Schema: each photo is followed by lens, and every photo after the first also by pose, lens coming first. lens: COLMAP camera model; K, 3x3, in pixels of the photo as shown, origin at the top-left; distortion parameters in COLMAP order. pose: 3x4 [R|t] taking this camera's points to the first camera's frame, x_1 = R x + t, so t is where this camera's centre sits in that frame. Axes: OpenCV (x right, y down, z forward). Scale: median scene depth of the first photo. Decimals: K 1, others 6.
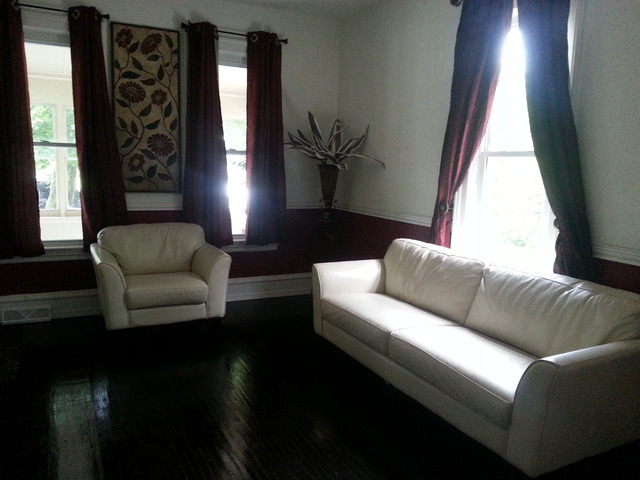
lens RADIAL K [[518.7, 0, 320.0], [0, 518.7, 240.0], [0, 0, 1]] dist [0.068272, -0.152377]
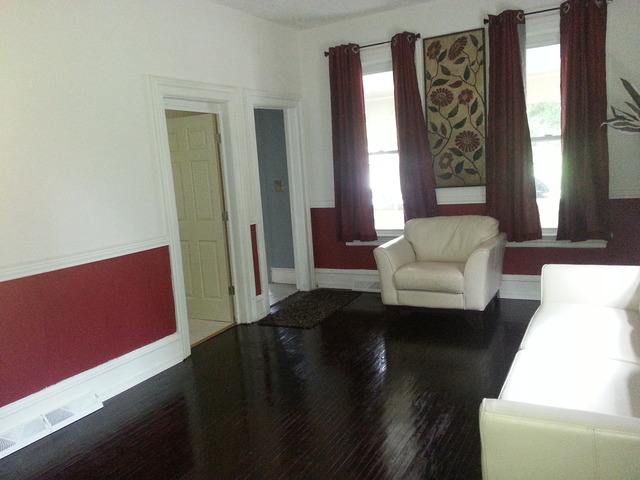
lens RADIAL K [[496.7, 0, 320.0], [0, 496.7, 240.0], [0, 0, 1]] dist [0.068552, -0.139337]
pose [[0.564552, 0.047058, -0.824055, 0.377800], [-0.025923, 0.998892, 0.039282, -0.015346], [0.824990, -0.000815, 0.565147, 0.184709]]
